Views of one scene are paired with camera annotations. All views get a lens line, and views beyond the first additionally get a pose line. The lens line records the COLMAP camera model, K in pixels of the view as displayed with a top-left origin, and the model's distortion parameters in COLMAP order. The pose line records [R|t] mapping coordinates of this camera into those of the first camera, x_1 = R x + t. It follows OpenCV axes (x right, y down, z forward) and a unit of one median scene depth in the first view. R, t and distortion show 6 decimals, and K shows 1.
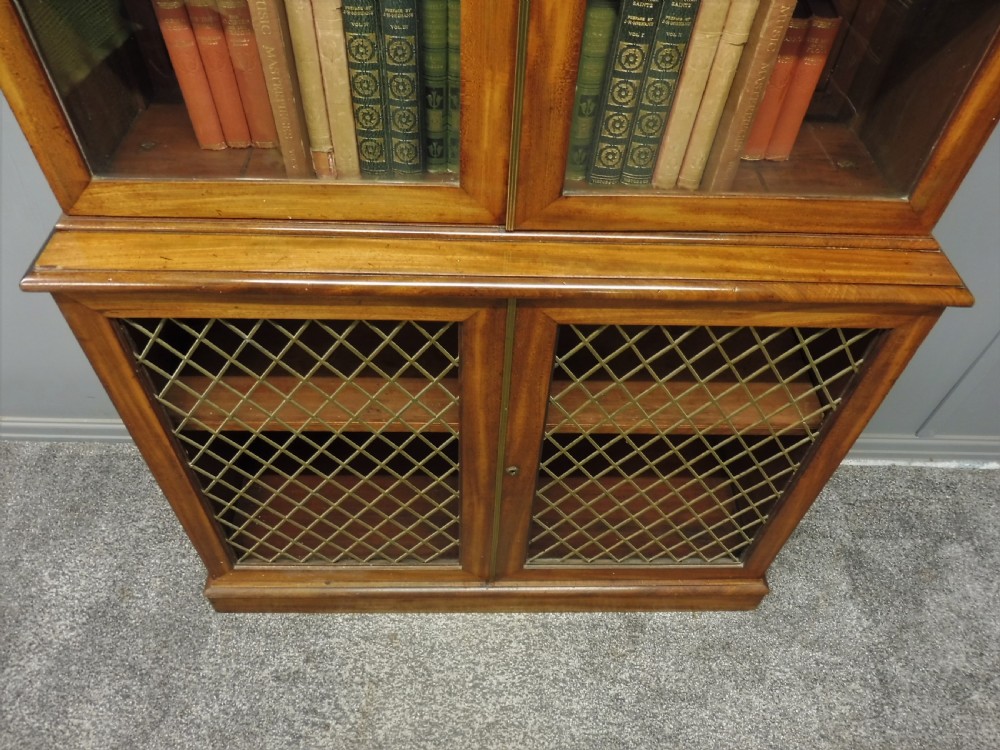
lens RADIAL K [[732.2, 0, 503.2], [0, 732.2, 385.6], [0, 0, 1]] dist [-0.050742, 0.019251]
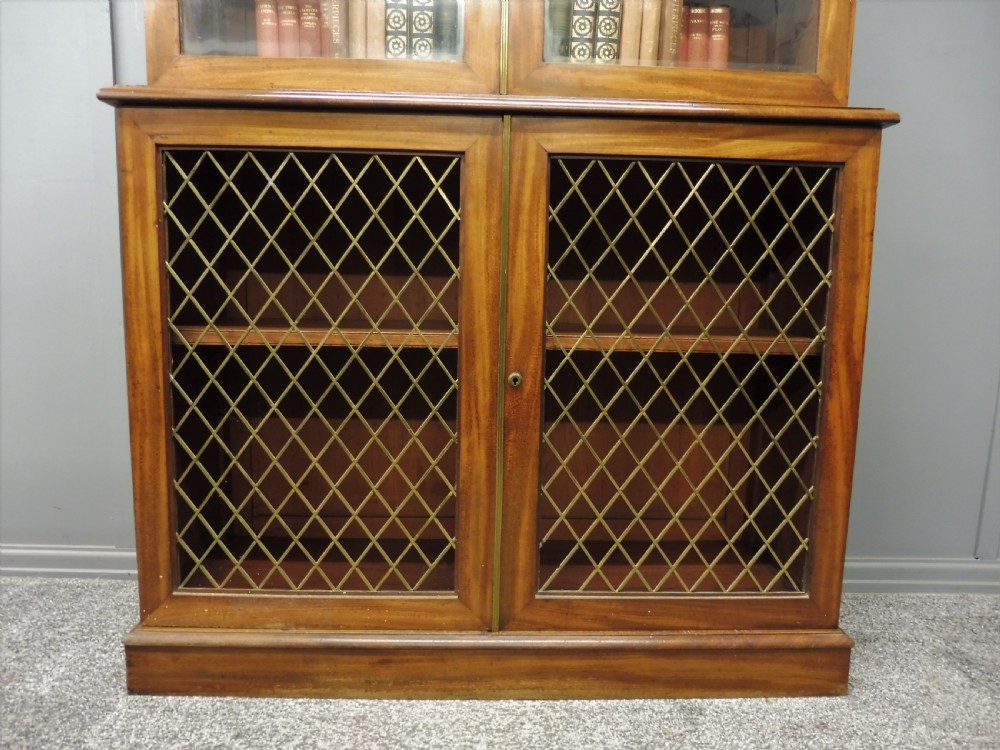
lens RADIAL K [[732.2, 0, 501.8], [0, 732.2, 377.5], [0, 0, 1]] dist [-0.050742, 0.019251]
pose [[0.999703, -0.023034, 0.007981, -0.013434], [0.022529, 0.747956, -0.663366, 0.907016], [0.009310, 0.663349, 0.748252, 0.369026]]
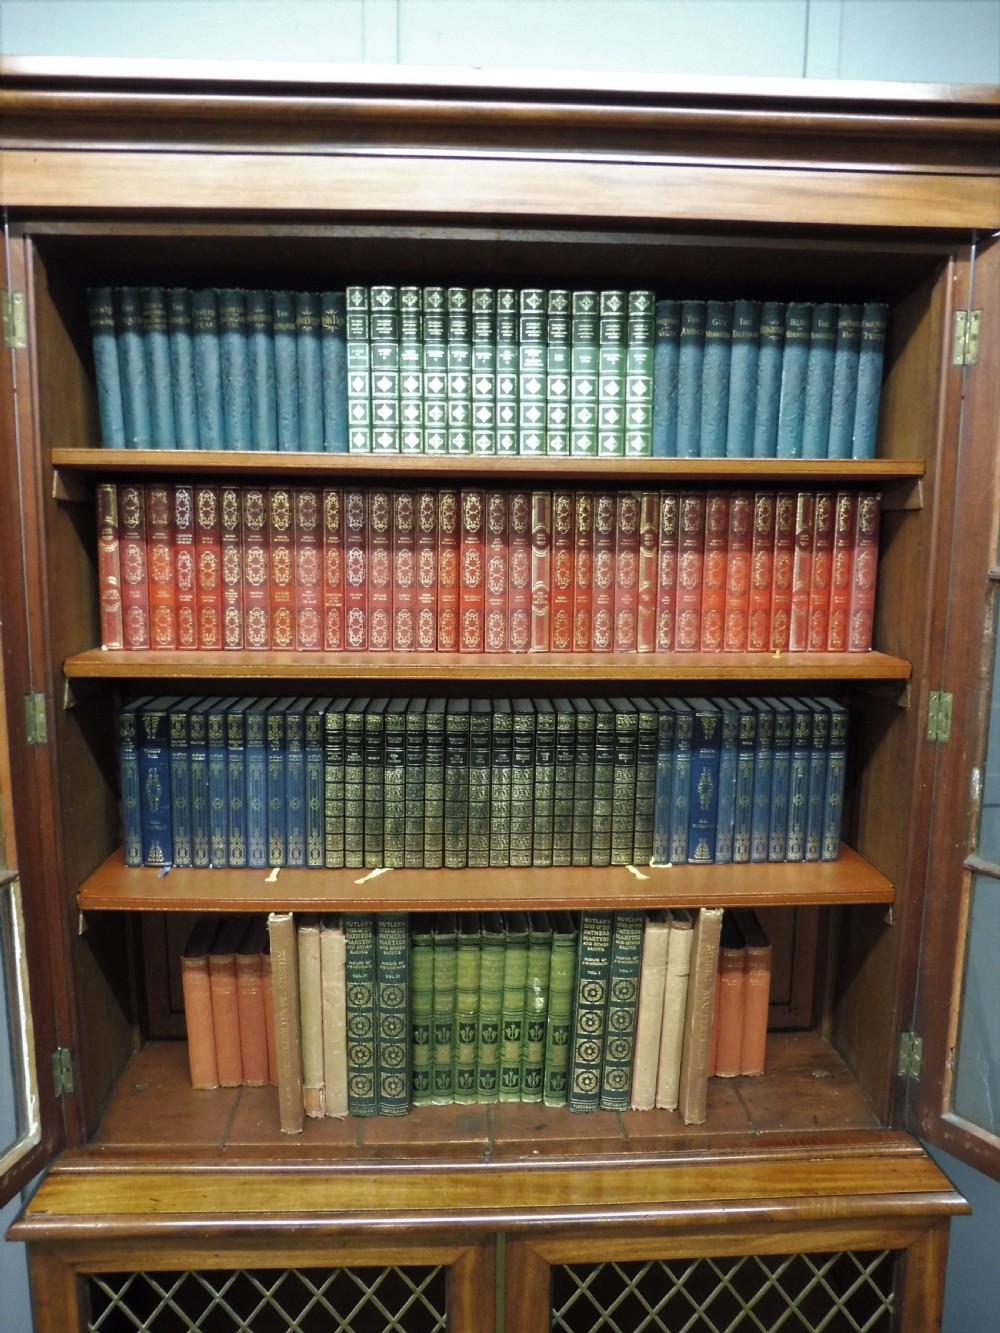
lens RADIAL K [[976.0, 0, 486.5], [0, 976.0, 672.4], [0, 0, 1]] dist [-0.050742, 0.019251]
pose [[0.999037, -0.040094, 0.017836, 0.000507], [0.041994, 0.755560, -0.653732, 0.143422], [0.012735, 0.653851, 0.756516, -0.435670]]
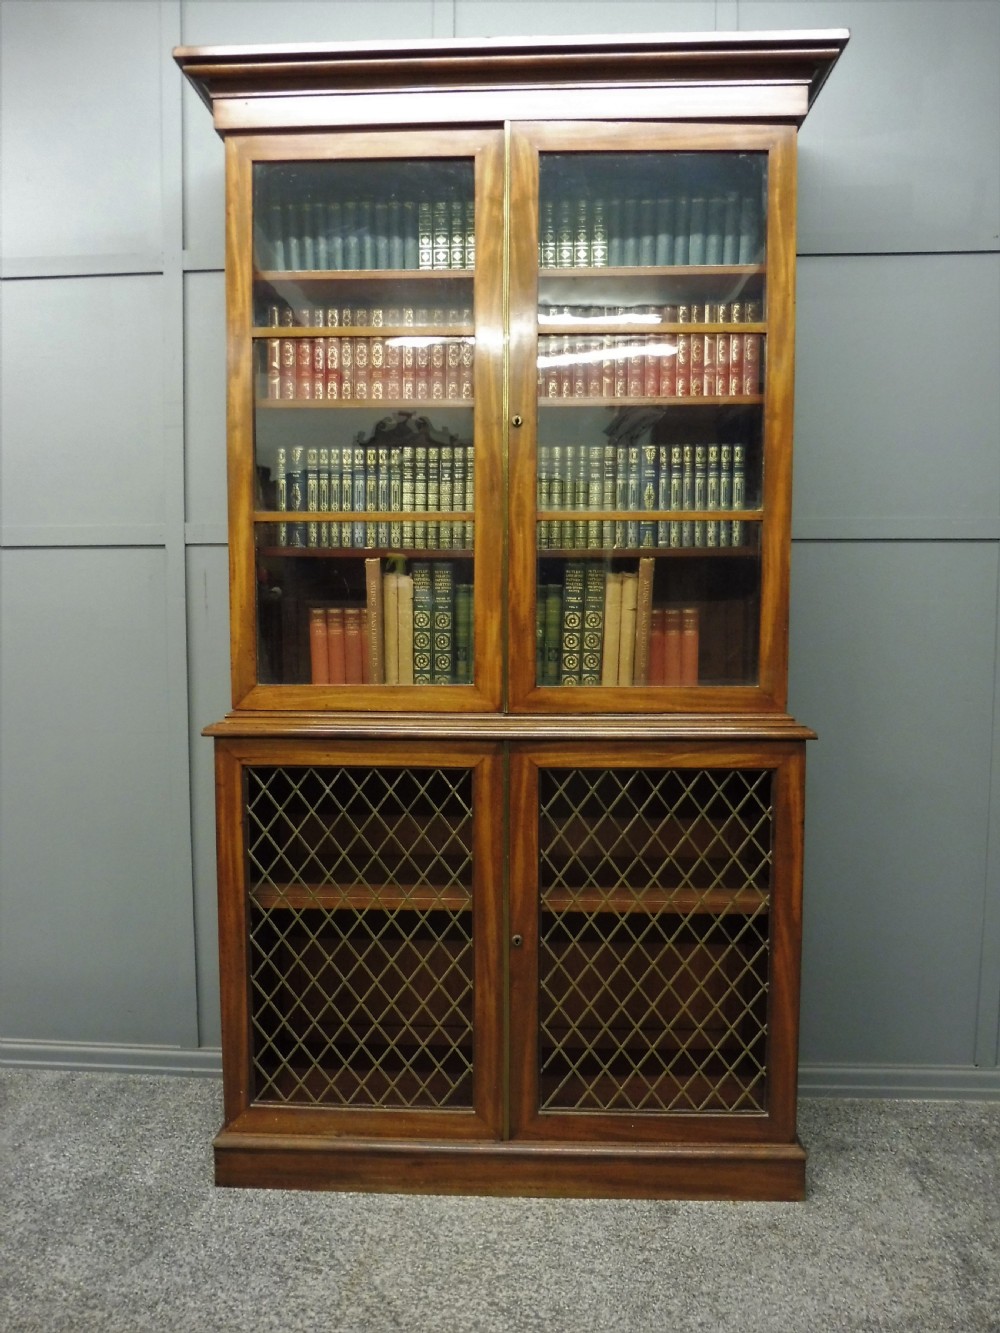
lens RADIAL K [[976.0, 0, 496.9], [0, 976.0, 667.1], [0, 0, 1]] dist [-0.050742, 0.019251]
pose [[0.996755, -0.040487, -0.069567, 0.132365], [-0.020943, 0.704071, -0.709821, 1.141351], [0.077718, 0.708974, 0.700939, -0.517604]]
